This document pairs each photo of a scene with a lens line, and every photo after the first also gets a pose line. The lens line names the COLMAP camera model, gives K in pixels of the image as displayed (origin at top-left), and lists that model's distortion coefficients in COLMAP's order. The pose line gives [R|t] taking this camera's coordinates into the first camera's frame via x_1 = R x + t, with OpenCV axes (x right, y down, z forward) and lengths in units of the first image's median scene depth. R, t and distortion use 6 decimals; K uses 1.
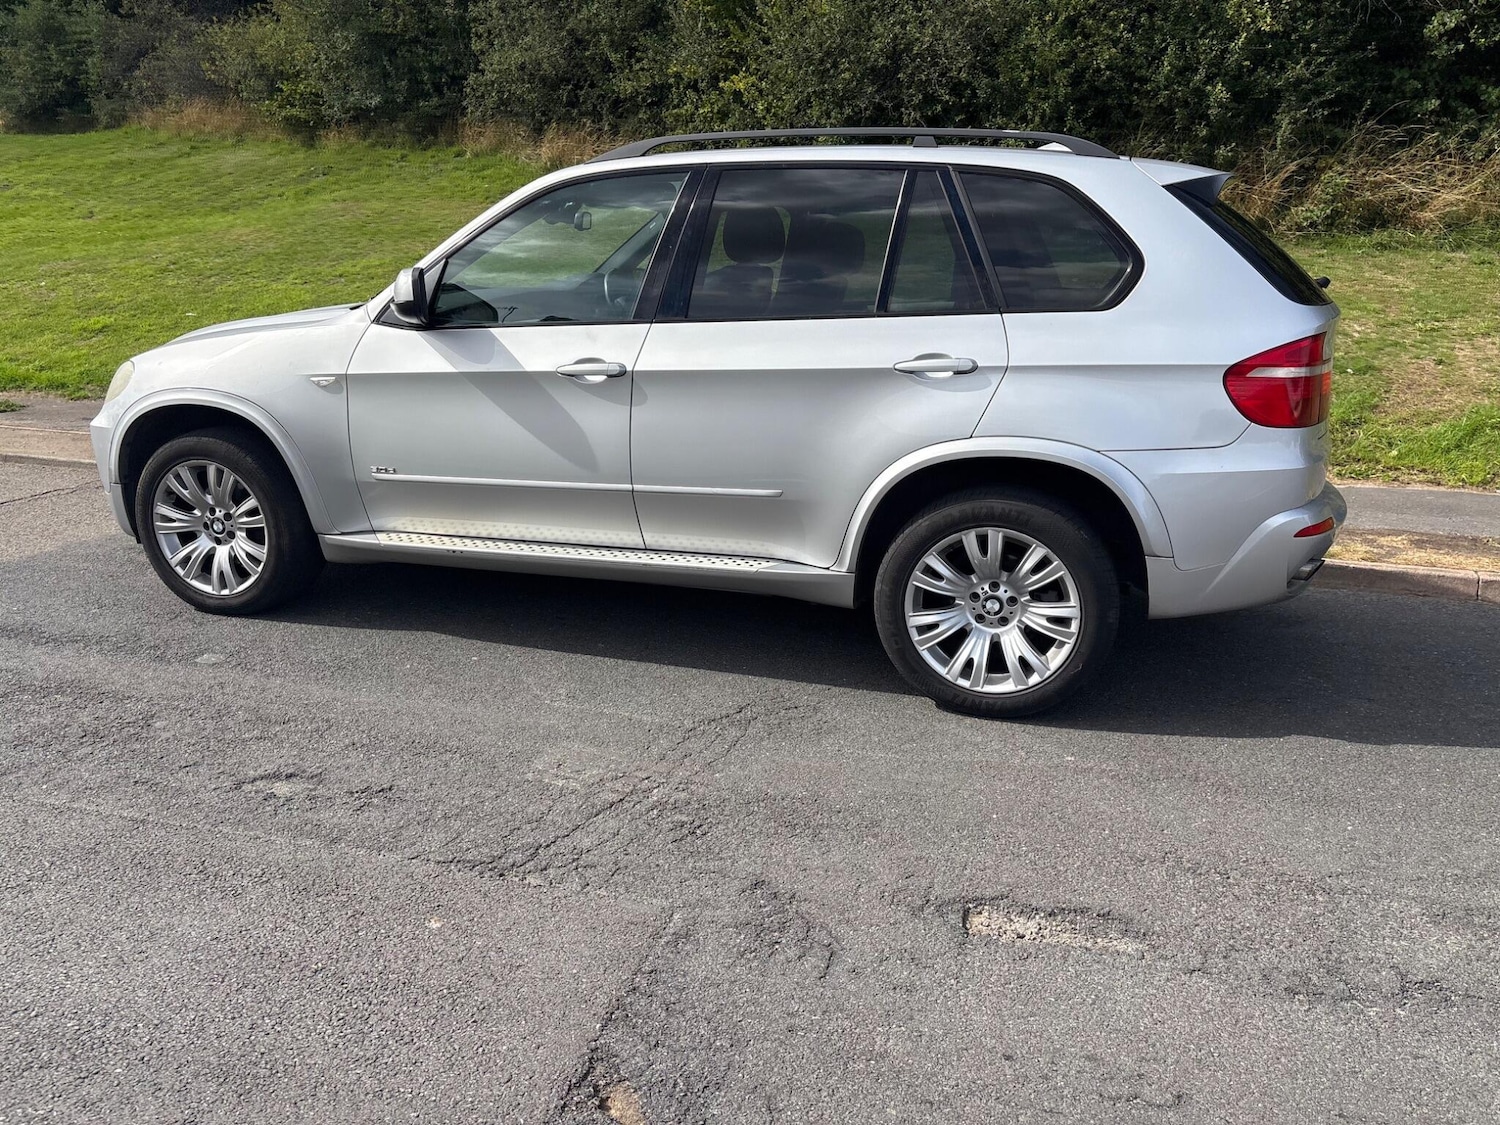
lens RADIAL K [[1132.7, 0, 782.5], [0, 1132.7, 563.6], [0, 0, 1]] dist [0.062870, -0.070394]
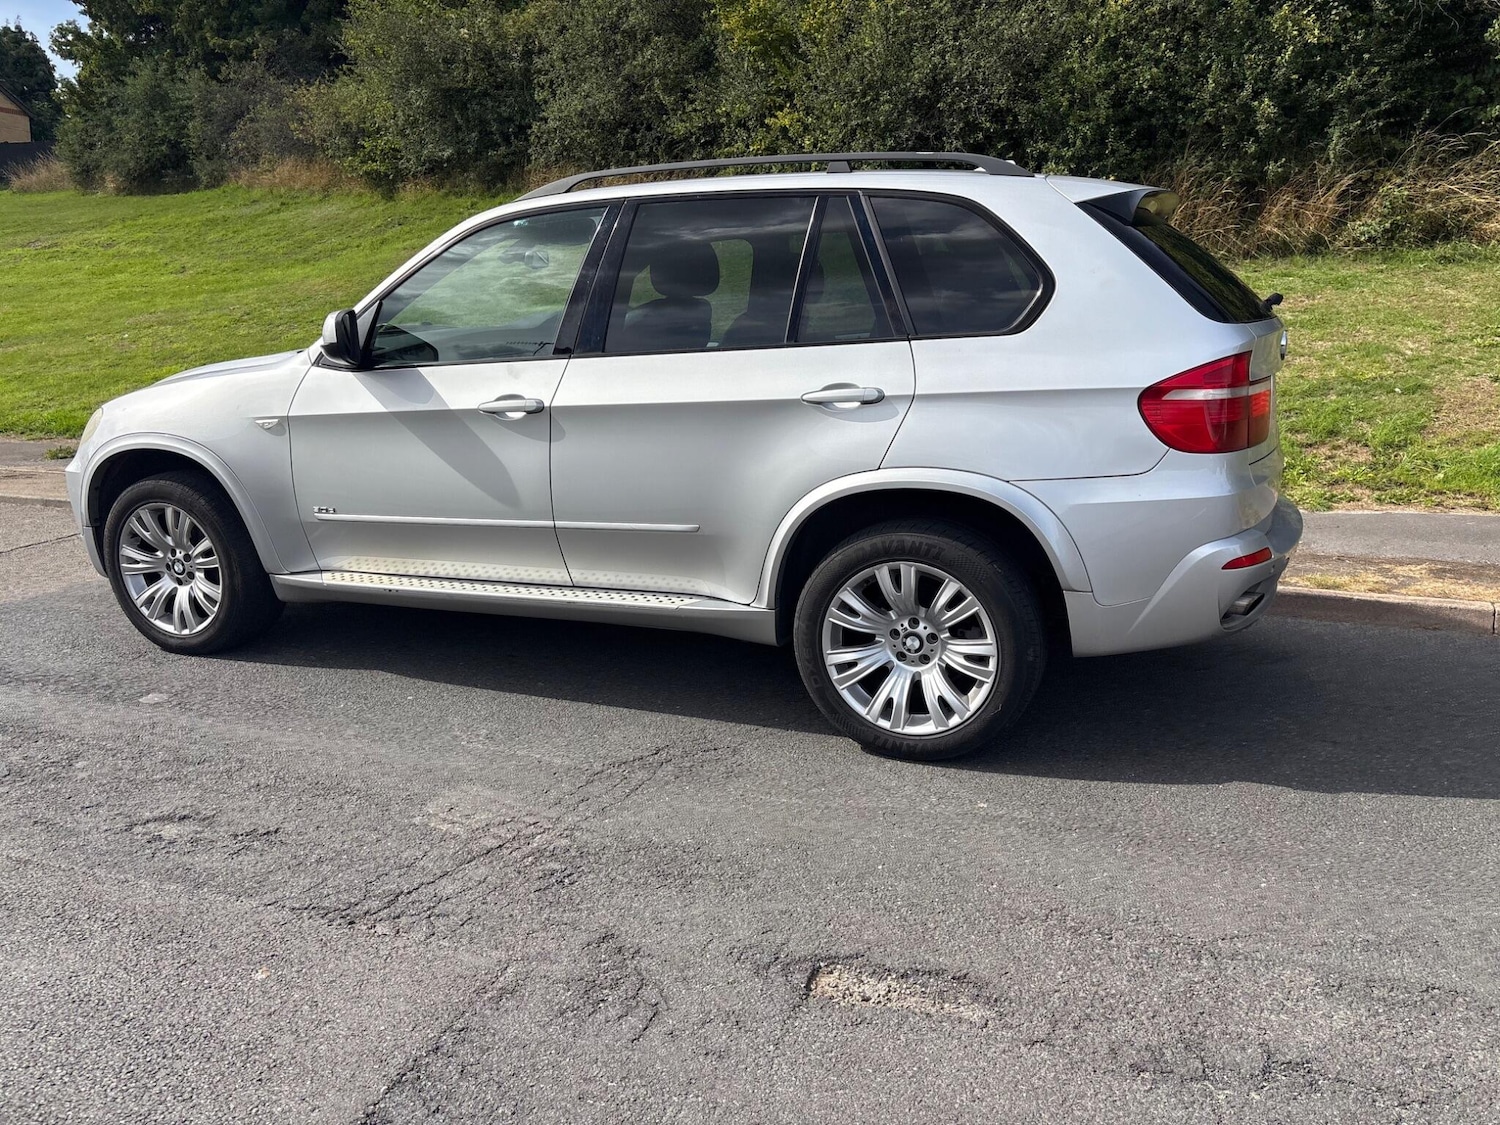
lens RADIAL K [[1132.7, 0, 782.5], [0, 1132.7, 563.6], [0, 0, 1]] dist [0.062870, -0.070394]
pose [[0.996356, -0.009593, -0.084753, 0.140359], [0.007174, 0.999559, -0.028806, -0.002811], [0.084992, 0.028093, 0.995985, 0.032038]]
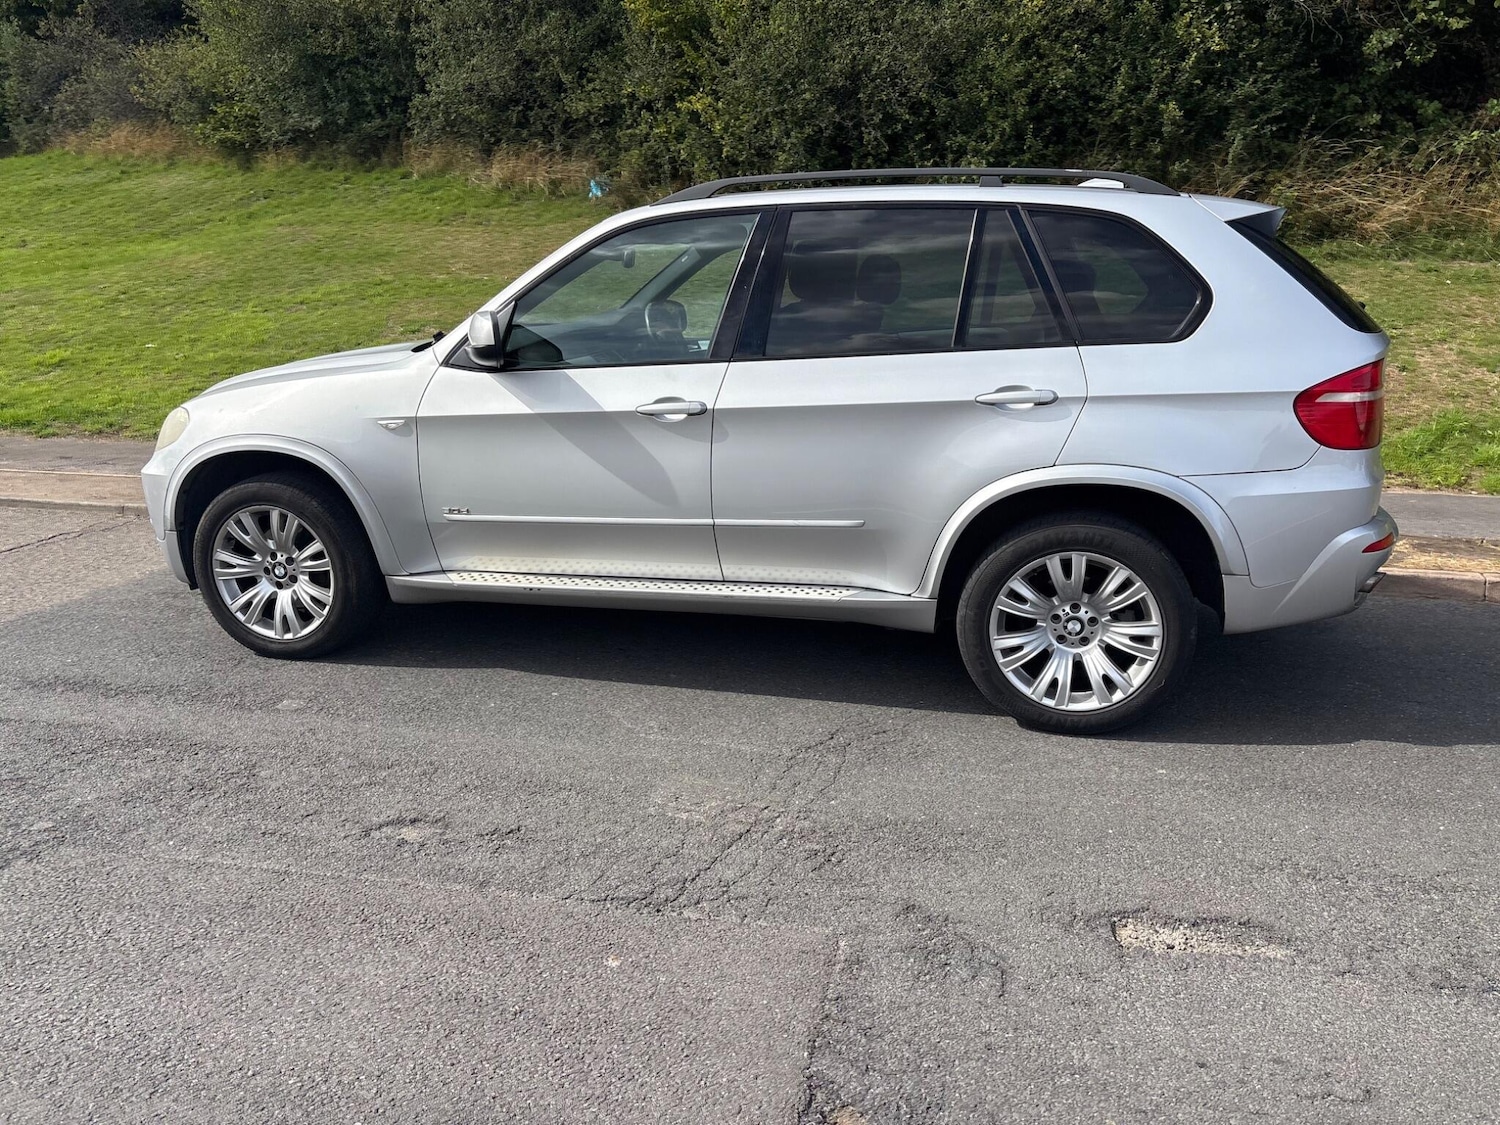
lens RADIAL K [[1133.5, 0, 772.0], [0, 1133.5, 568.2], [0, 0, 1]] dist [0.062162, -0.071866]
pose [[0.998106, -0.031923, 0.052588, -0.126880], [0.032173, 0.999475, -0.003900, -0.018587], [-0.052436, 0.005585, 0.998609, -0.021111]]
